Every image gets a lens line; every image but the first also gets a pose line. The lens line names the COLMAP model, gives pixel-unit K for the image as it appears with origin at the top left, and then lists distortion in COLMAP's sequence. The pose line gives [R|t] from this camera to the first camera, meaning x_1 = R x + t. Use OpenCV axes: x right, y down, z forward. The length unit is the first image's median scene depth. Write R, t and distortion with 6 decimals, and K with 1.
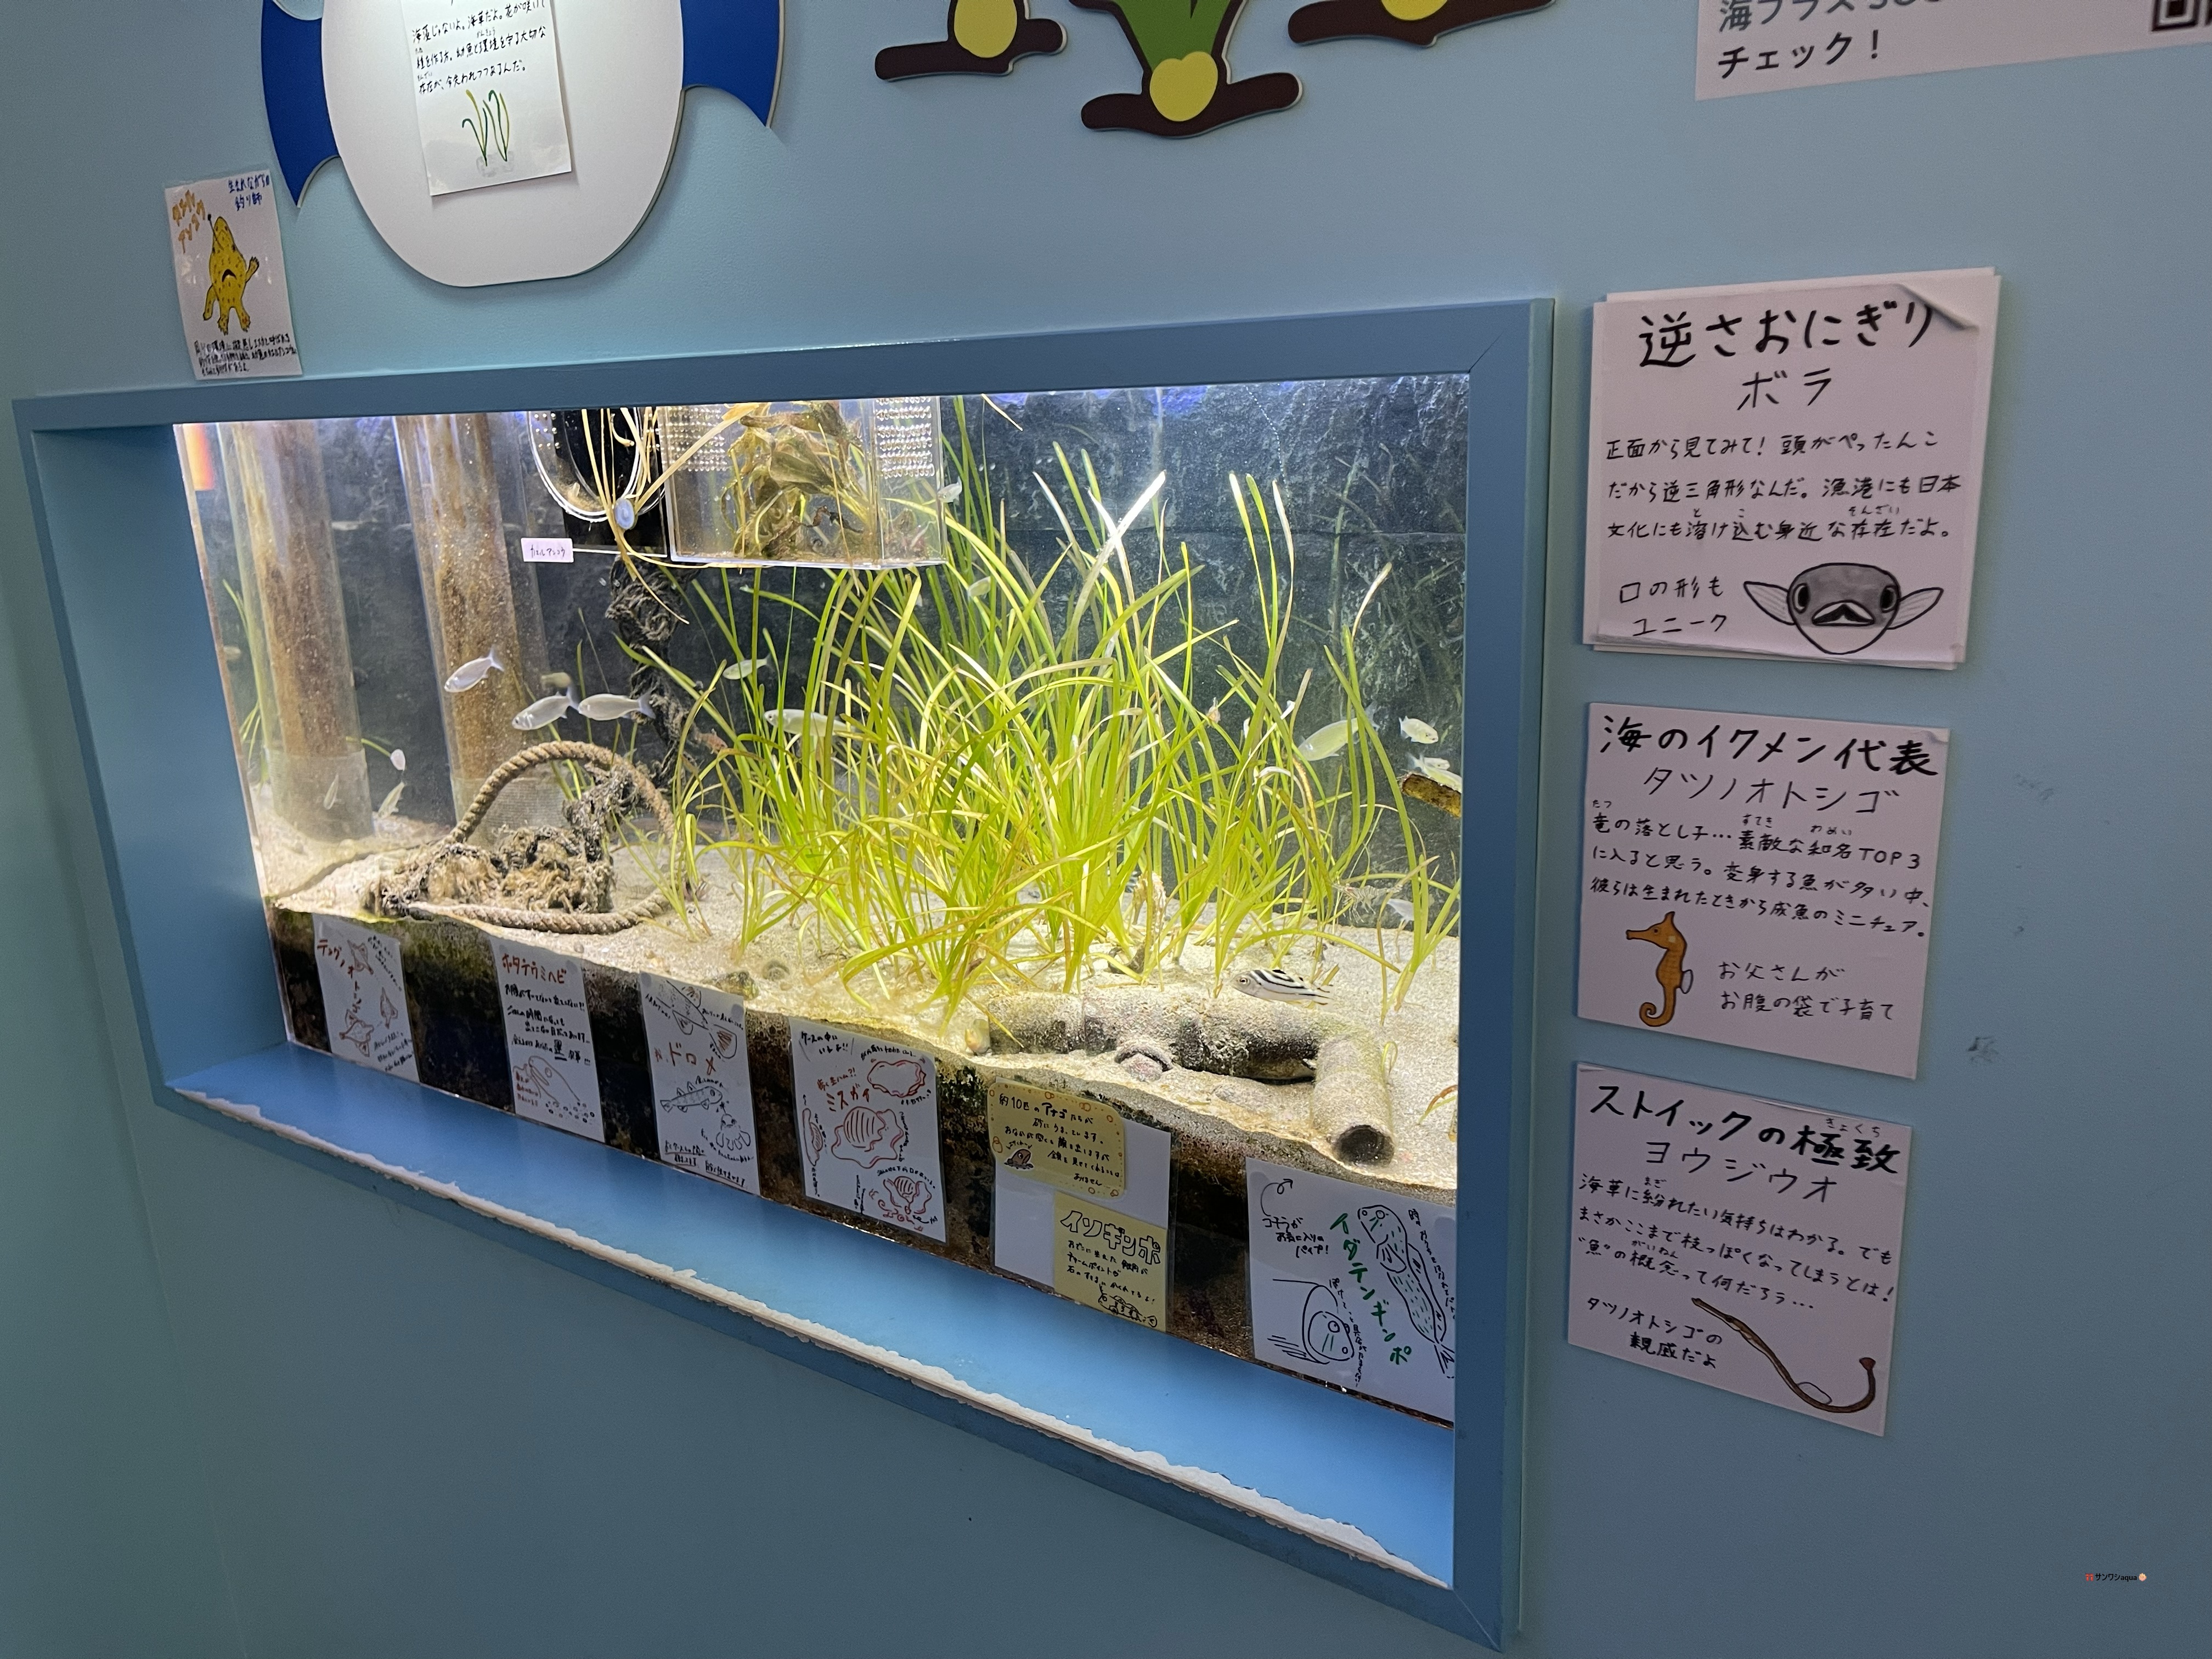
lens RADIAL K [[1676.0, 0, 1106.0], [0, 1676.0, 829.5], [0, 0, 1]] dist [0.106716, -0.158744]
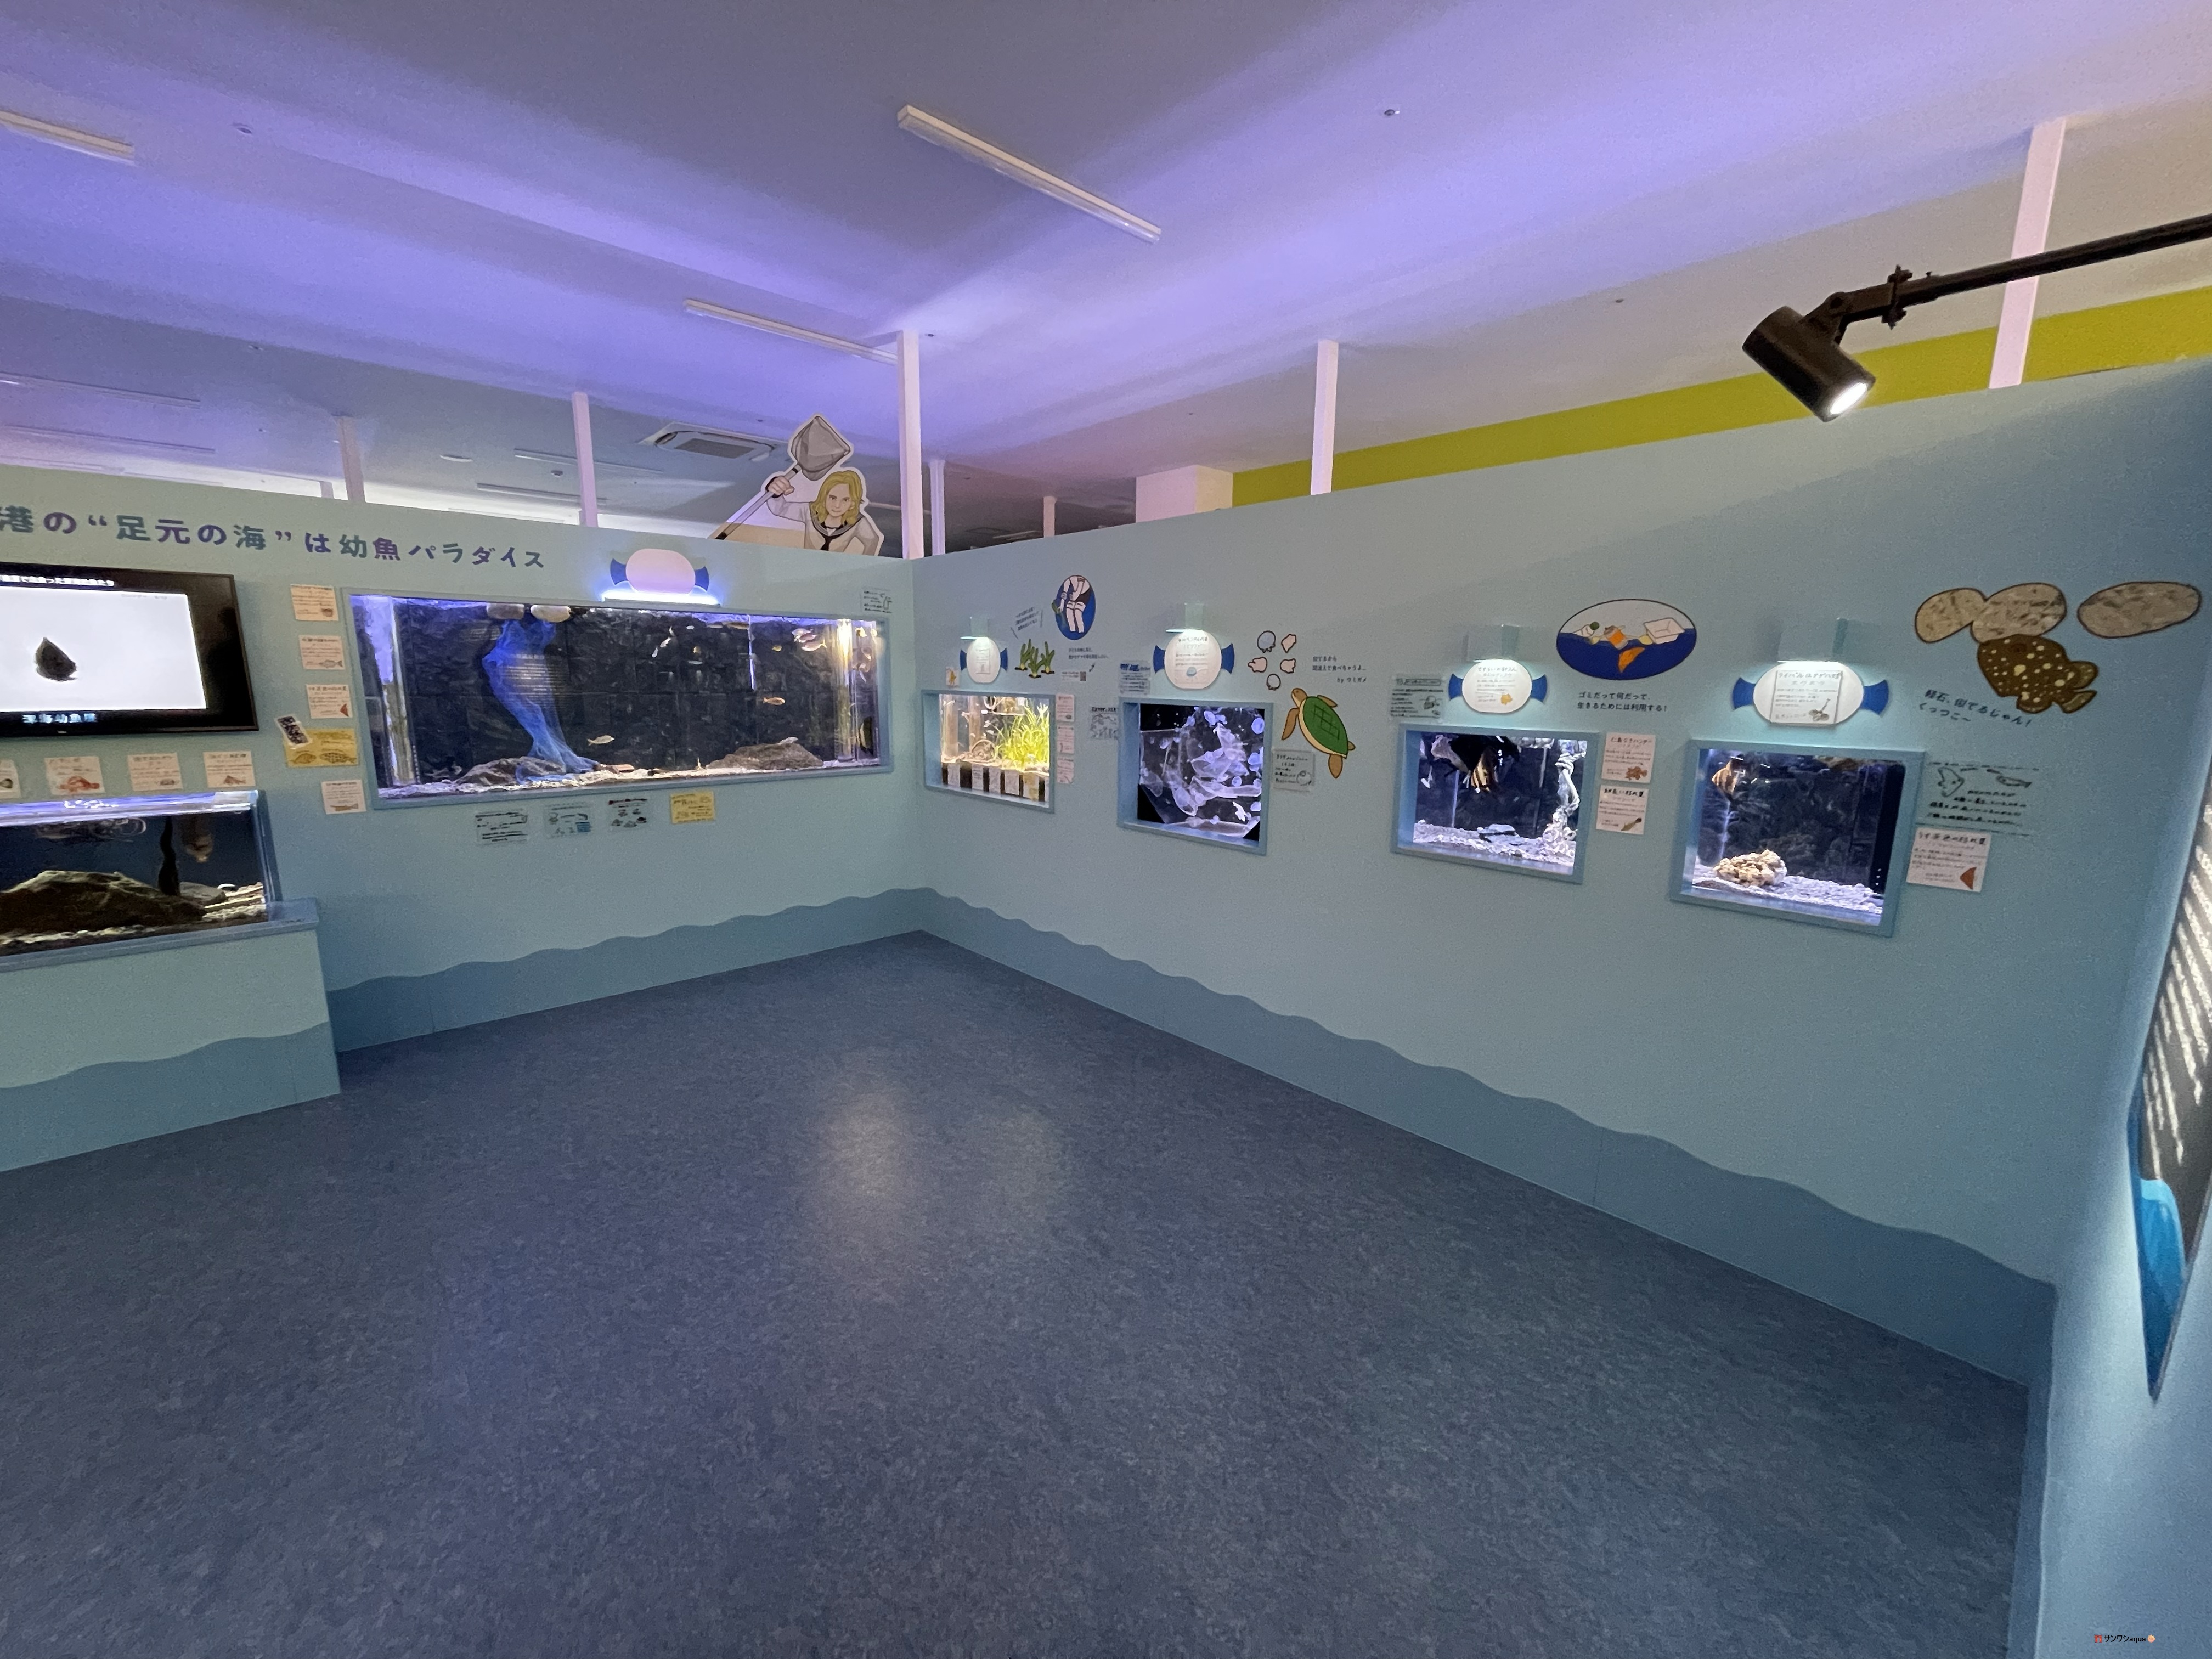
lens RADIAL K [[886.4, 0, 1106.0], [0, 886.4, 829.5], [0, 0, 1]] dist [0.000438, -0.000514]
pose [[0.974950, 0.089663, -0.203552, 2.090311], [-0.106667, 0.991527, -0.074143, 1.165944], [0.195180, 0.093998, 0.976253, -5.400182]]
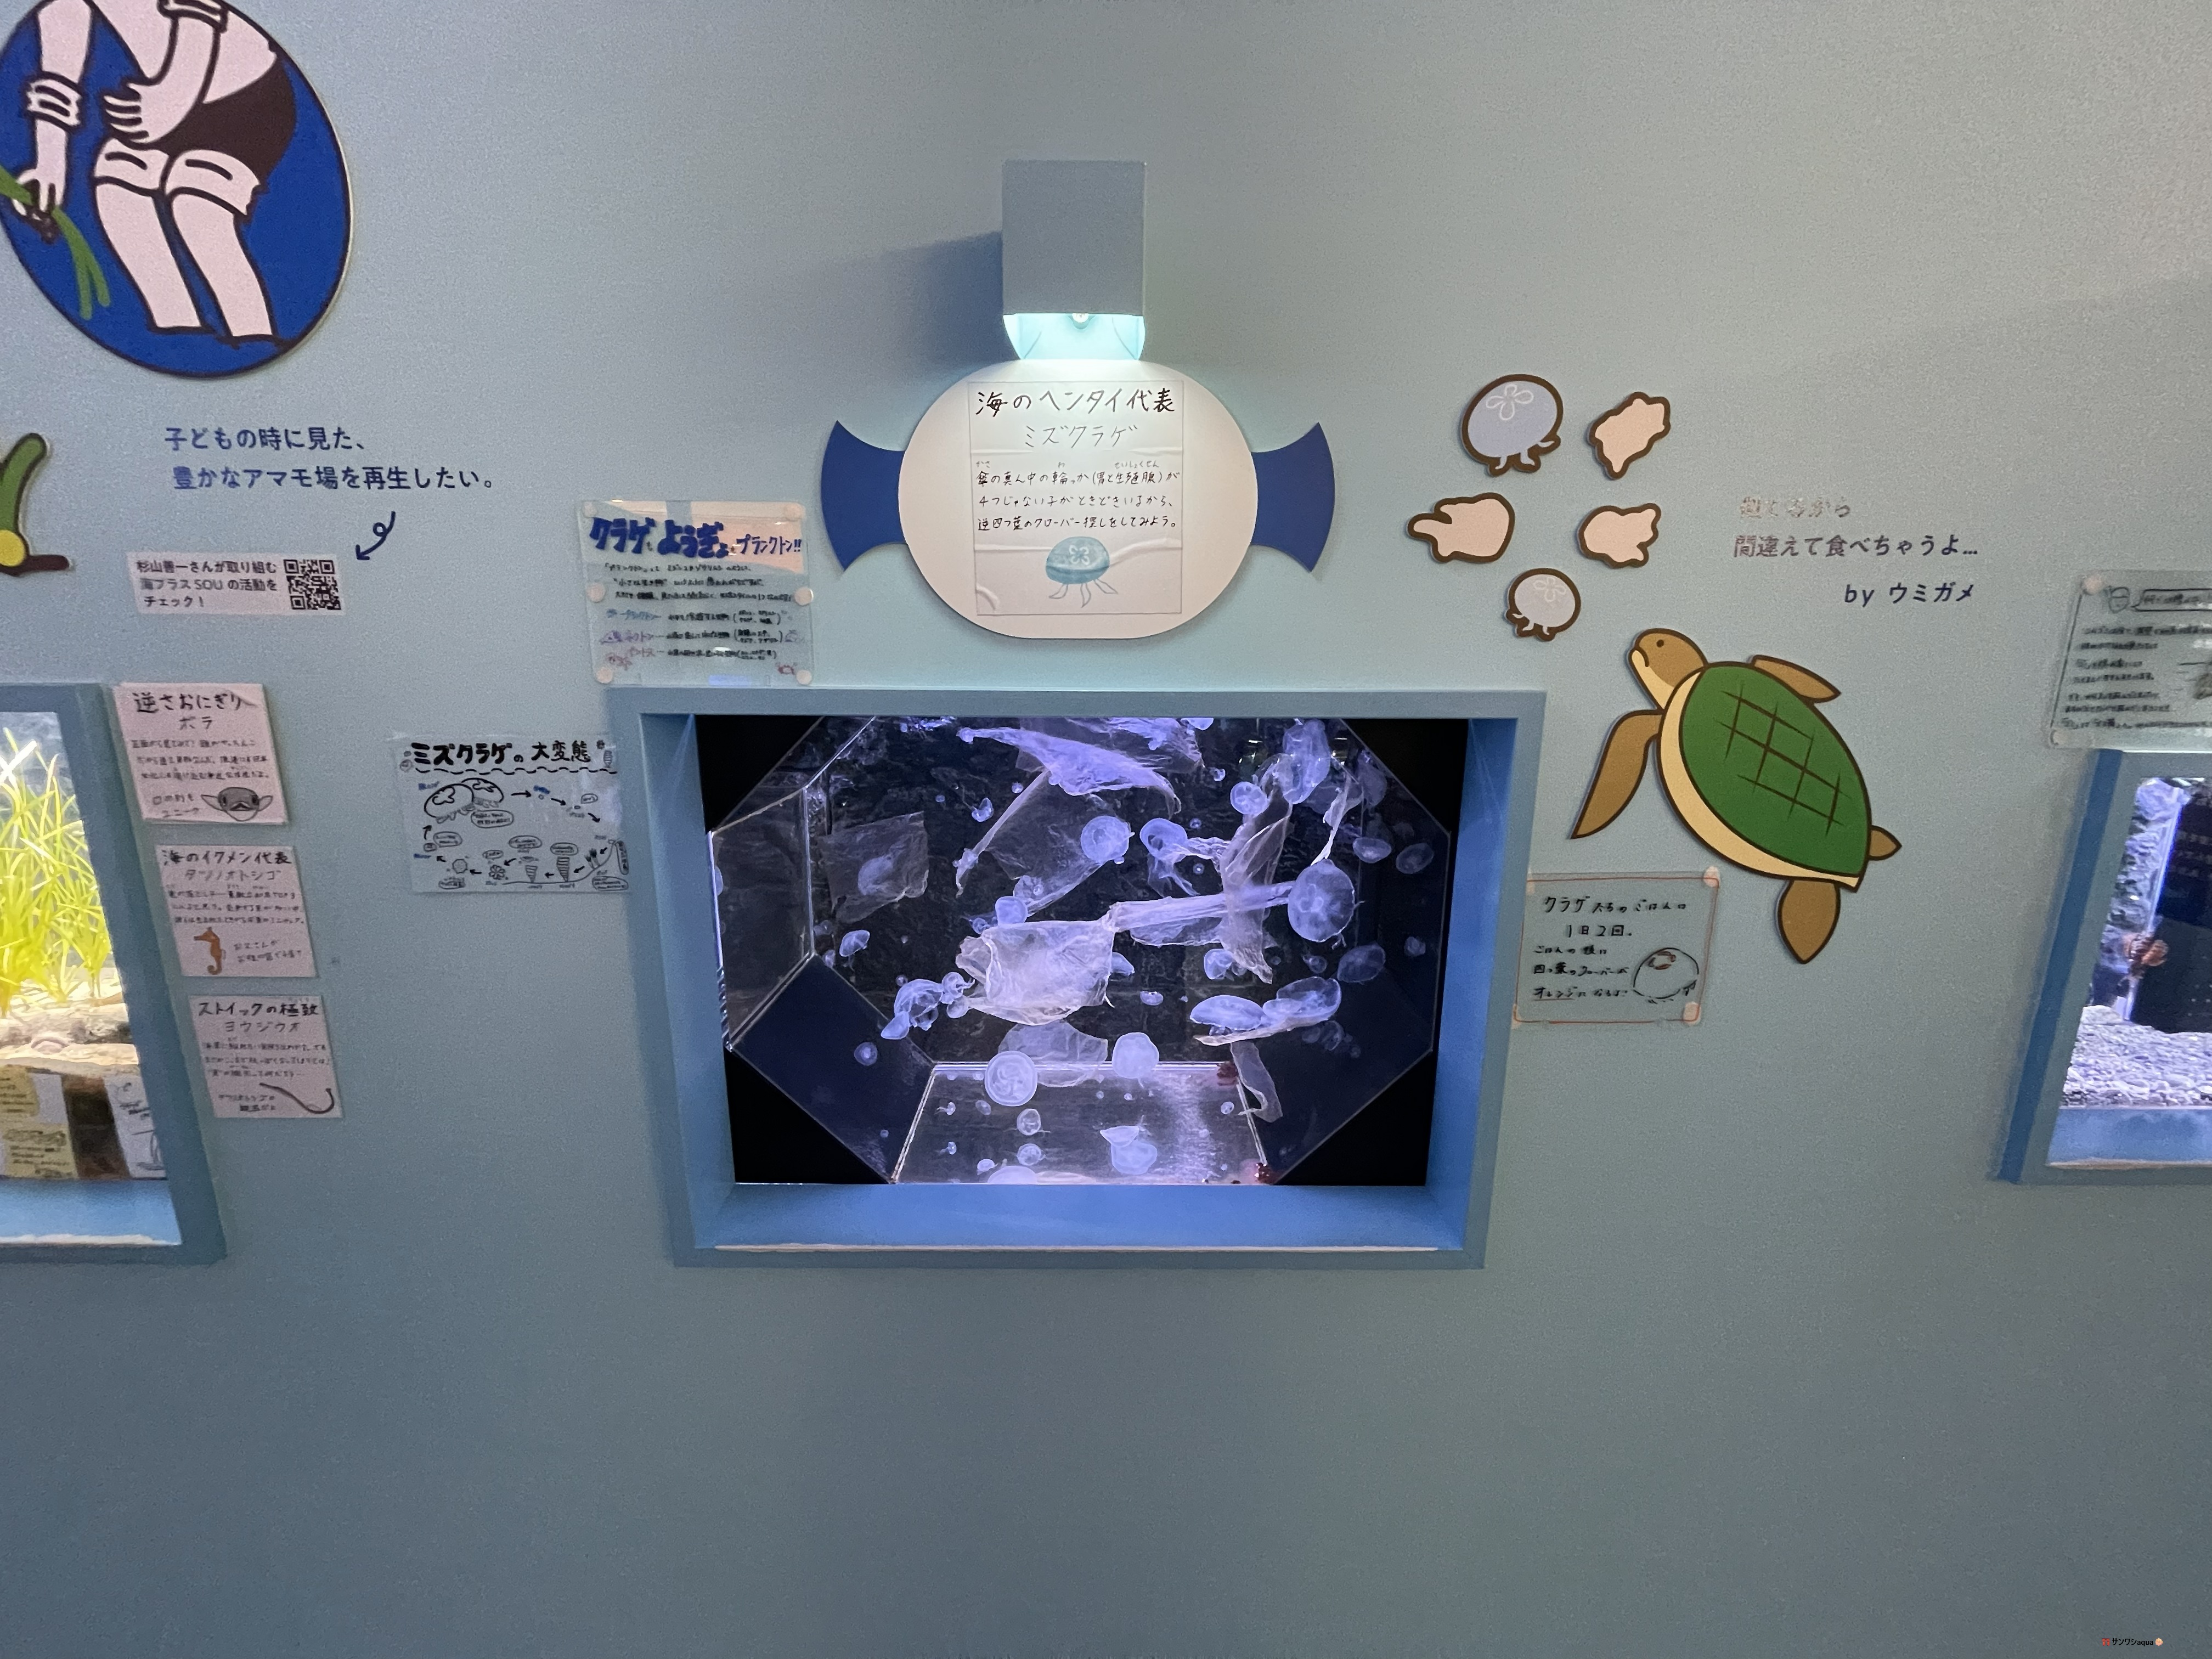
lens RADIAL K [[886.4, 0, 1106.0], [0, 886.4, 829.5], [0, 0, 1]] dist [0.000438, -0.000514]
pose [[0.815696, -0.071431, 0.574053, 0.679536], [0.110549, 0.993307, -0.033484, 0.096846], [-0.567819, 0.090774, 0.818133, -0.824617]]
